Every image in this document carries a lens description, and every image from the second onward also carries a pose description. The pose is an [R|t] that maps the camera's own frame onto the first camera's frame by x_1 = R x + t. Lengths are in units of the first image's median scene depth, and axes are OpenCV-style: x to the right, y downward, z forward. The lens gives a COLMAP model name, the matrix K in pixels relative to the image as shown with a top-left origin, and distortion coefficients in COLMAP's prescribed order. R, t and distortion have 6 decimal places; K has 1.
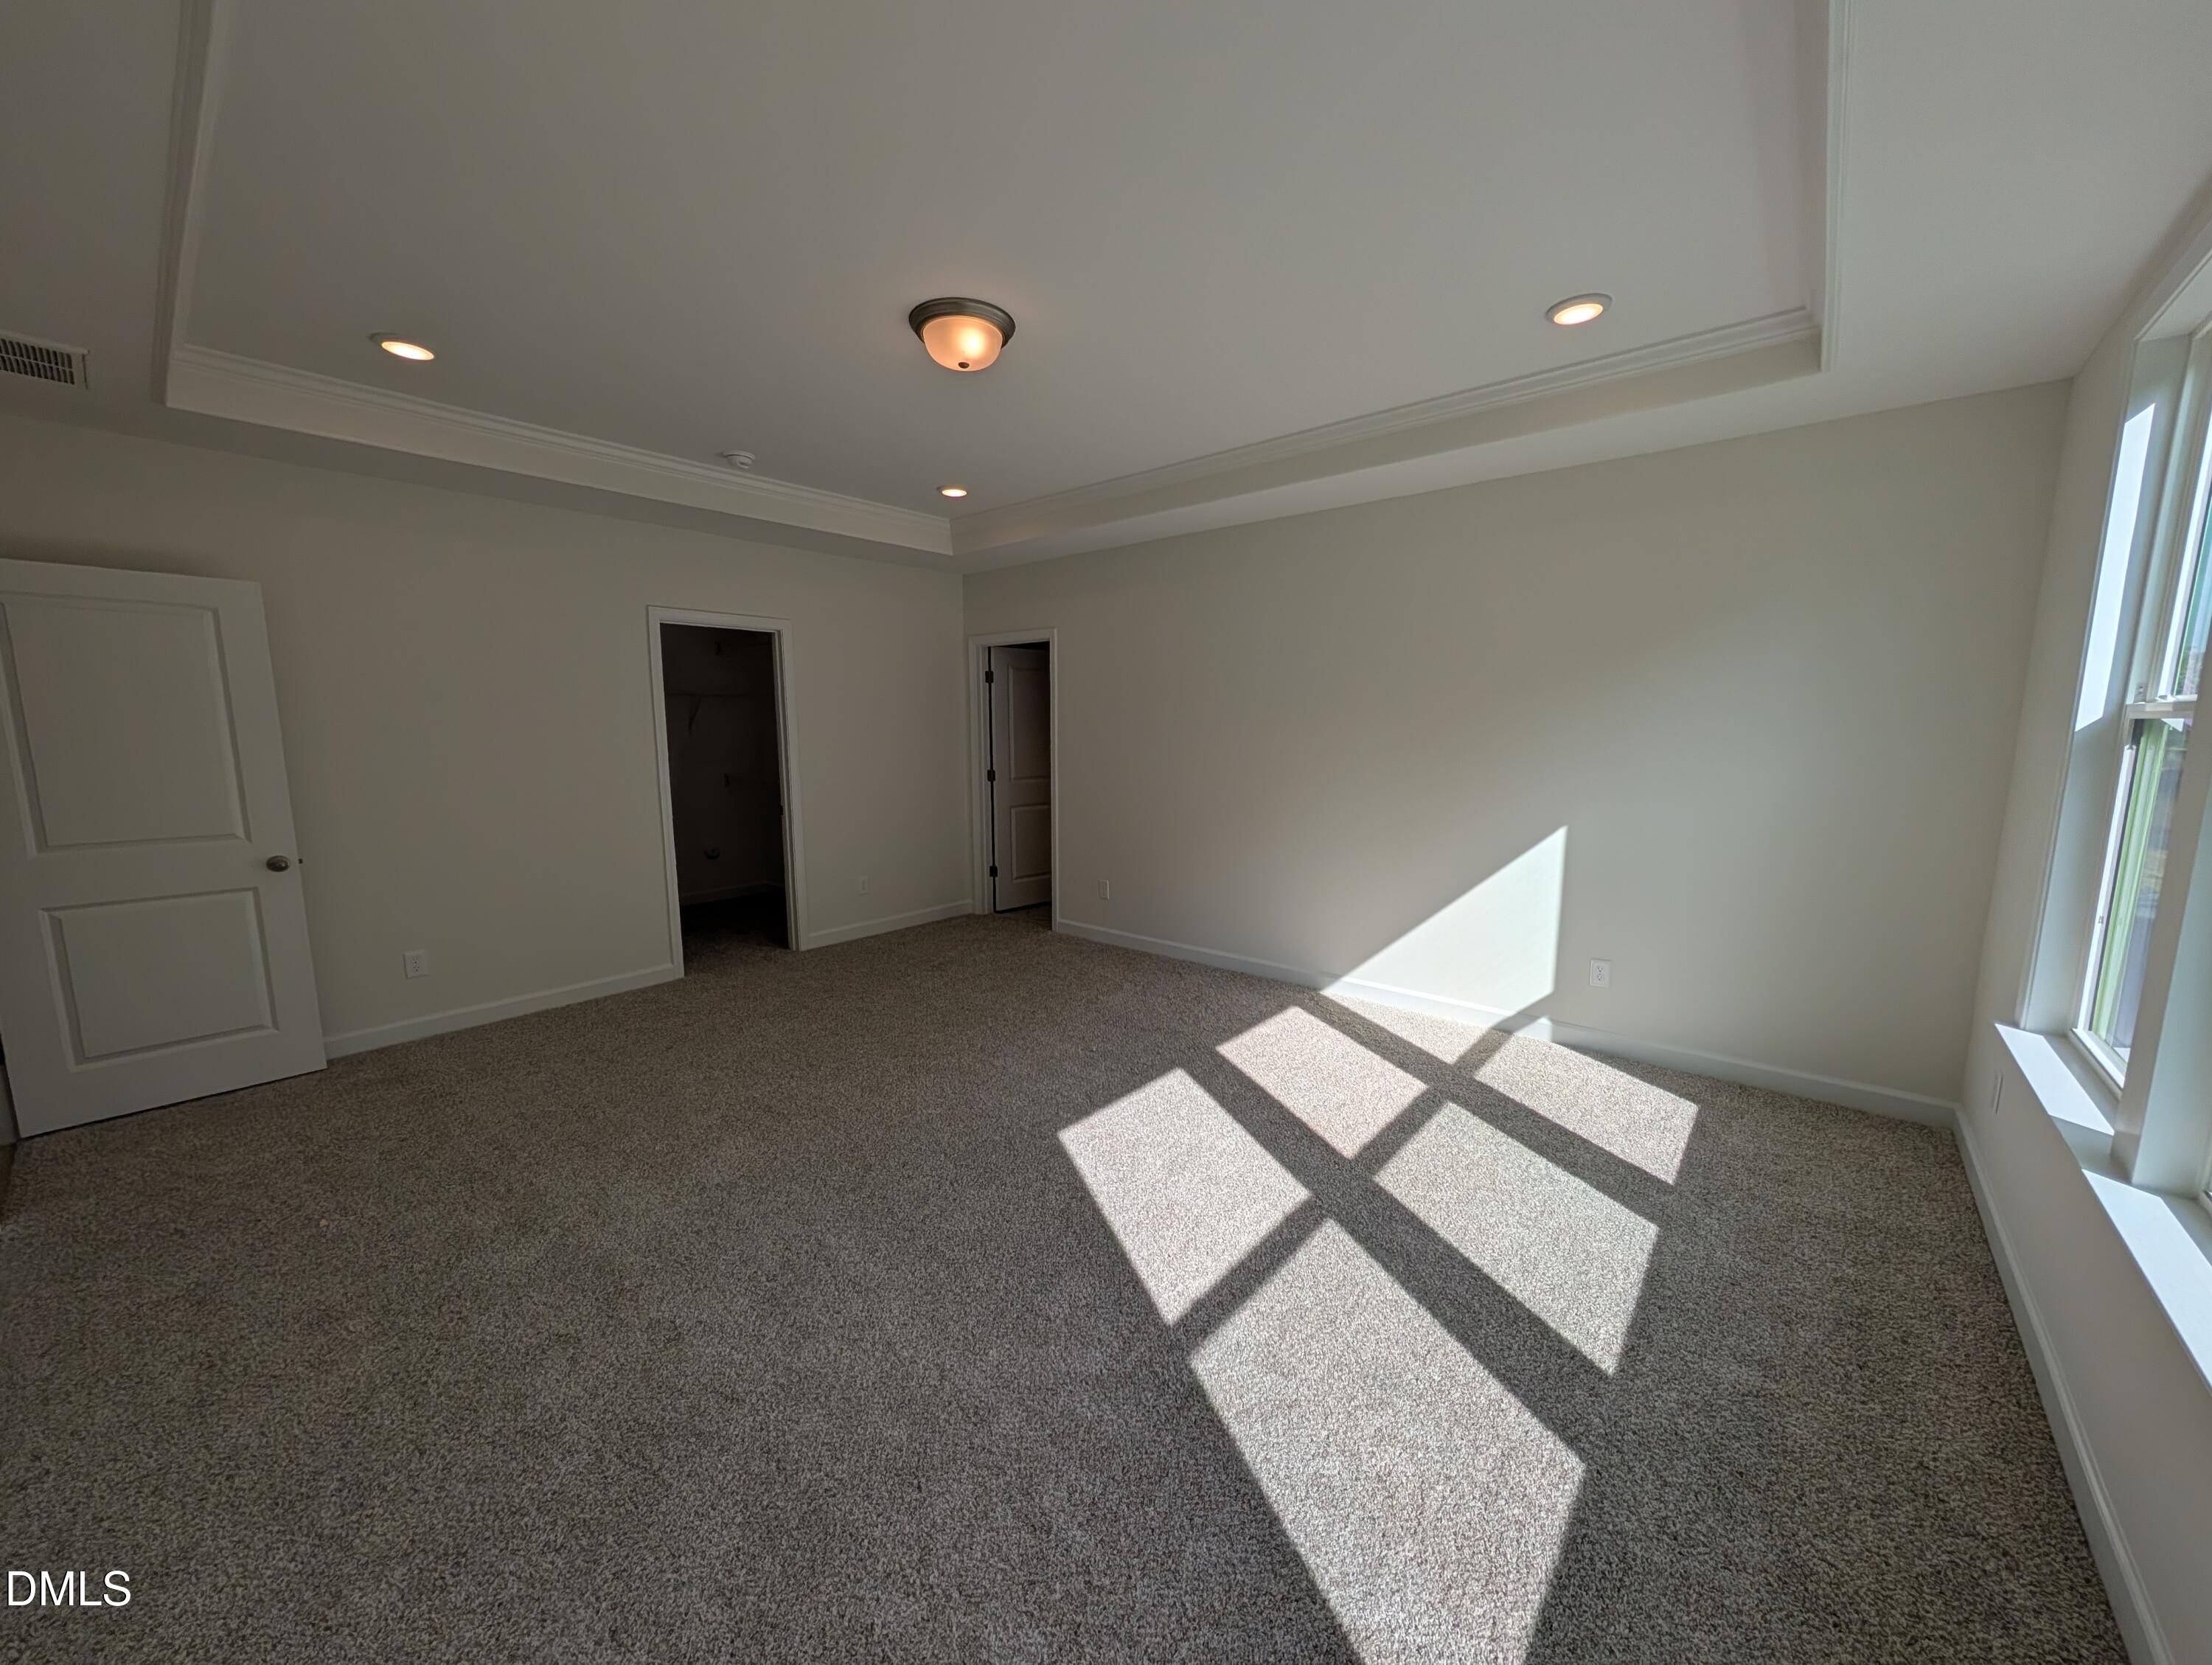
lens RADIAL K [[834.6, 0, 1100.6], [0, 834.6, 835.9], [0, 0, 1]] dist [-0.000160, 0.000618]
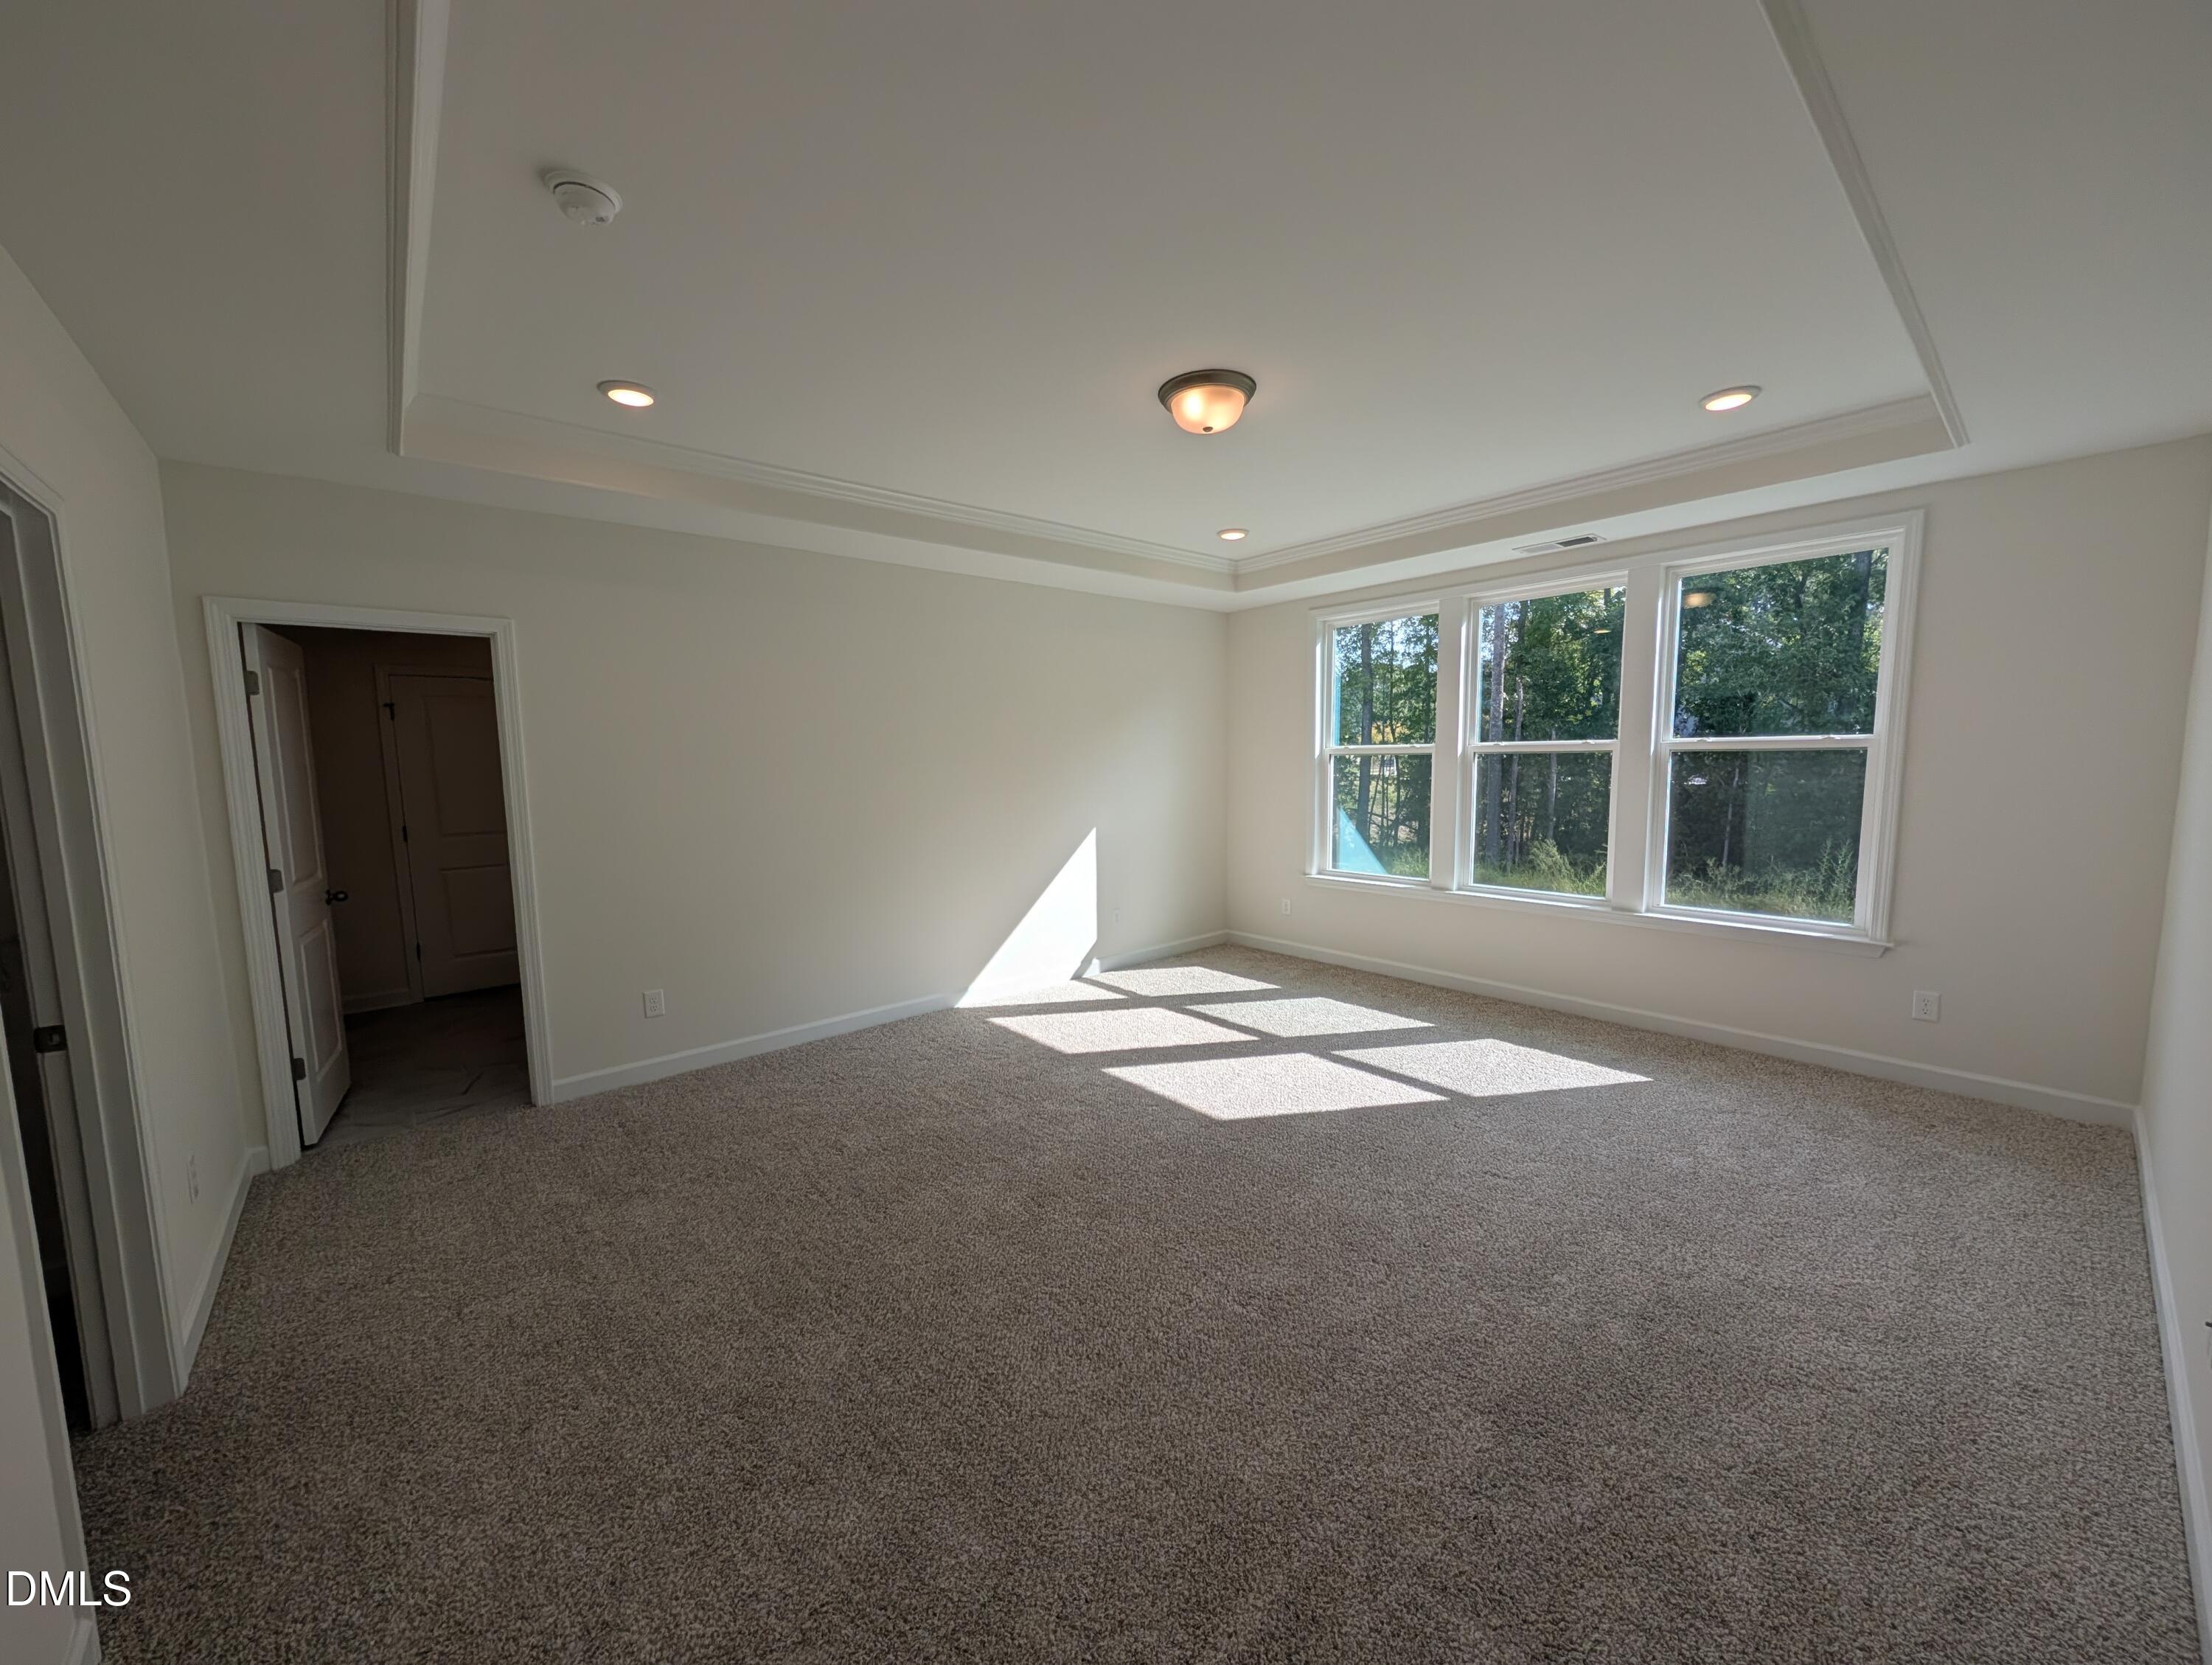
lens RADIAL K [[834.6, 0, 1102.8], [0, 834.6, 837.8], [0, 0, 1]] dist [-0.000160, 0.000618]
pose [[0.151227, -0.098827, 0.983546, -1.036116], [0.149052, 0.985893, 0.076145, -0.119152], [-0.977197, 0.135085, 0.163824, 0.830070]]
